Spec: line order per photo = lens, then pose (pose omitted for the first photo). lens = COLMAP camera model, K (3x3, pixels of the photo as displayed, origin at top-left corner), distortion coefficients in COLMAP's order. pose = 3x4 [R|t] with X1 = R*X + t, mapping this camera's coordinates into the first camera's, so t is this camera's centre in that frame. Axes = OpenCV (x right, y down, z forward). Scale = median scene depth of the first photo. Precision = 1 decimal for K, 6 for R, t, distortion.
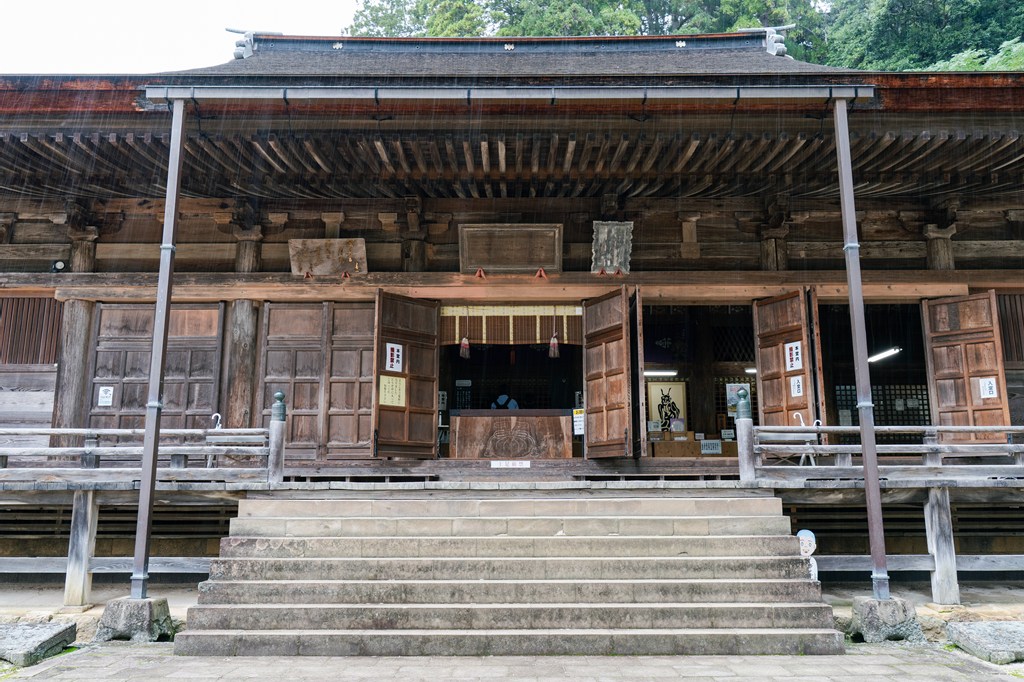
lens RADIAL K [[830.9, 0, 512.4], [0, 830.9, 339.8], [0, 0, 1]] dist [-0.008605, -0.000739]
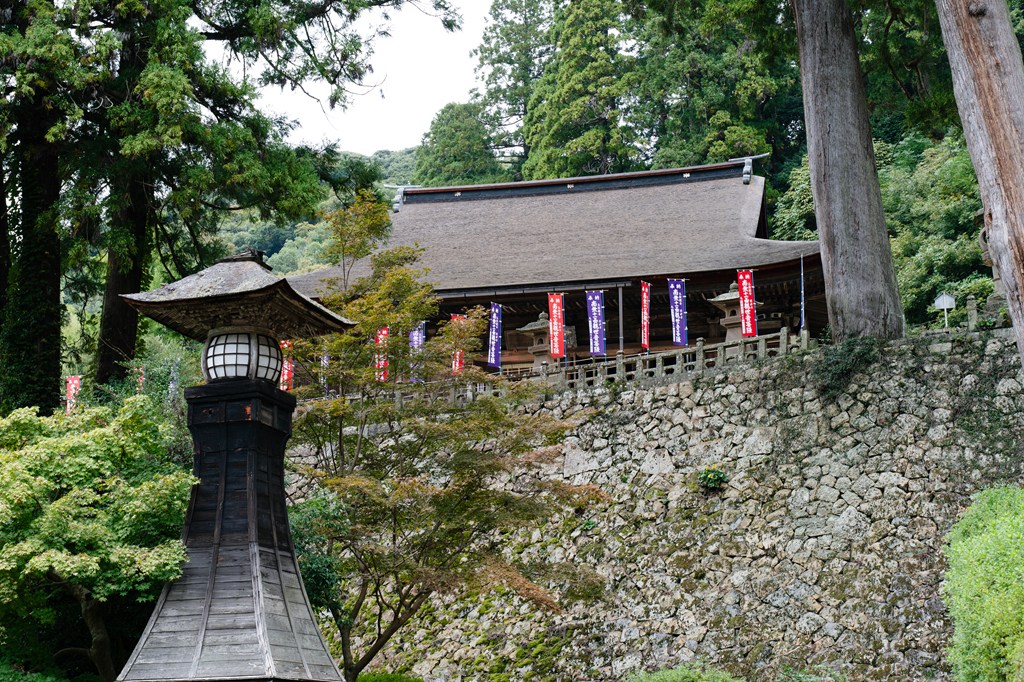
lens RADIAL K [[1622.0, 0, 512.0], [0, 1622.0, 341.0], [0, 0, 1]] dist [0.002341, 0.000000]
pose [[0.978364, -0.056137, -0.199130, 0.454264], [0.045745, 0.997359, -0.056412, 0.080520], [0.201771, 0.046083, 0.978348, -1.835945]]
